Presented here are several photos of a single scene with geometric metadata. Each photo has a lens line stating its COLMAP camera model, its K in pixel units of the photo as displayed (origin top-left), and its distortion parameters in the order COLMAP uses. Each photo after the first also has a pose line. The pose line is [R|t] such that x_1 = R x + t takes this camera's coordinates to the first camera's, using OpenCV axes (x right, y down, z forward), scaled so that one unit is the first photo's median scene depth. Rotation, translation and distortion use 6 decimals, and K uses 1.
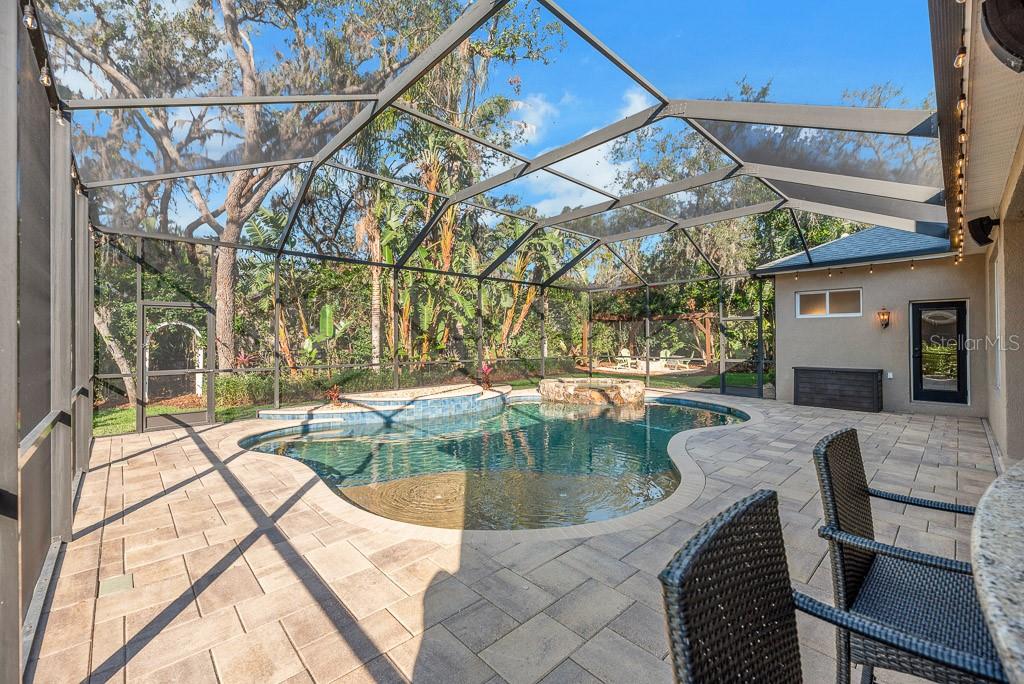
lens RADIAL K [[423.9, 0, 504.3], [0, 423.9, 338.7], [0, 0, 1]] dist [-0.001460, -0.000128]
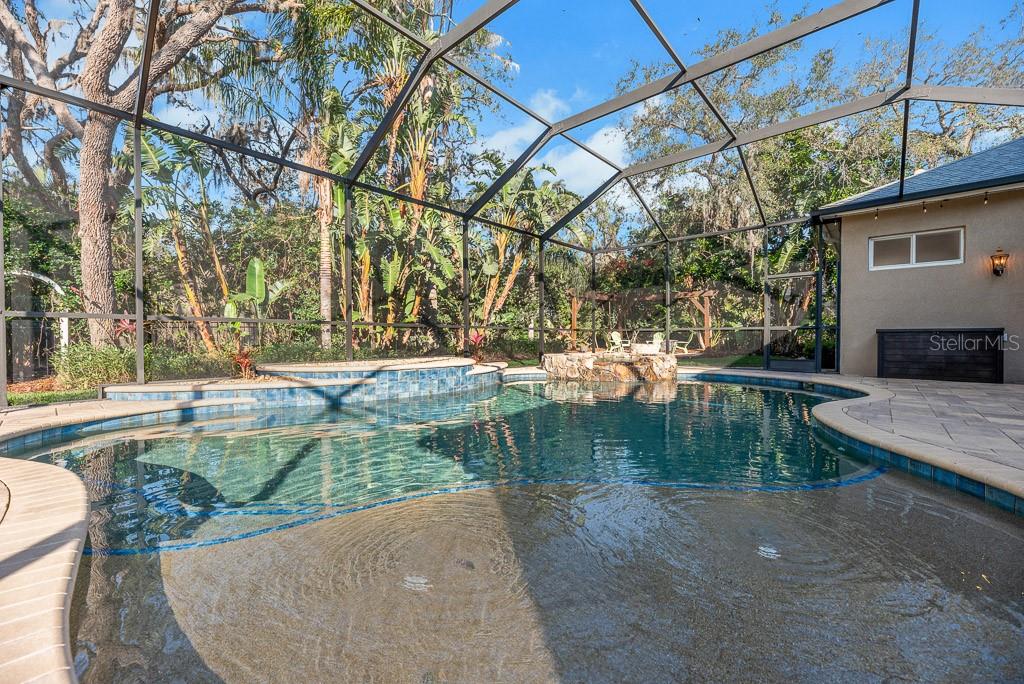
lens RADIAL K [[418.6, 0, 509.2], [0, 418.6, 347.7], [0, 0, 1]] dist [-0.000651, -0.000330]
pose [[0.995380, -0.001453, 0.096002, -0.044314], [-0.000897, 0.999701, 0.024427, 0.059117], [-0.096009, -0.024400, 0.995081, 0.215352]]
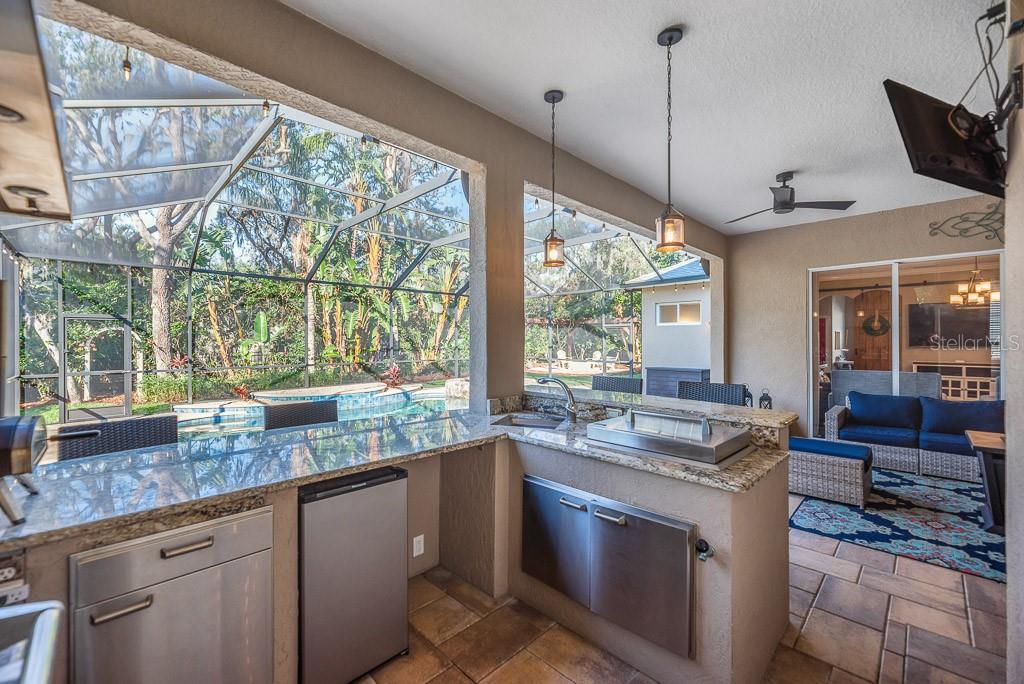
lens RADIAL K [[425.0, 0, 506.7], [0, 425.0, 343.4], [0, 0, 1]] dist [0.001211, 0.000083]
pose [[0.999467, -0.000253, 0.032644, 0.180996], [-0.000084, 0.999947, 0.010312, -0.008798], [-0.032645, -0.010309, 0.999414, -0.124344]]
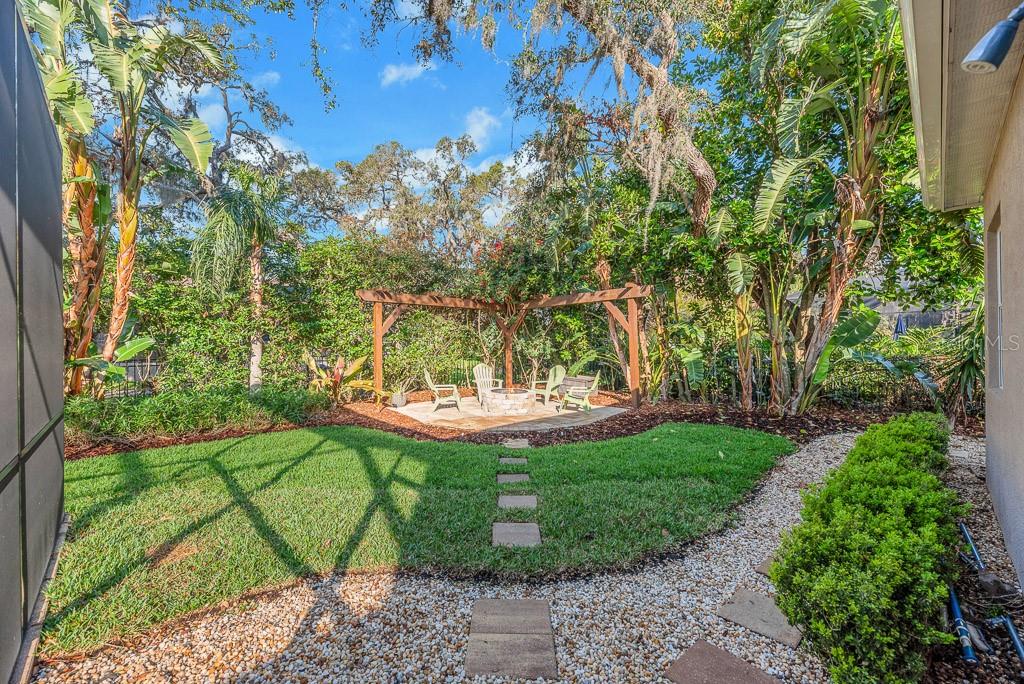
lens RADIAL K [[423.9, 0, 504.3], [0, 423.9, 338.7], [0, 0, 1]] dist [-0.001460, -0.000128]
pose [[0.999514, -0.001862, 0.031132, 0.486416], [0.002148, 0.999956, -0.009167, -0.001773], [-0.031113, 0.009230, 0.999473, 0.811159]]
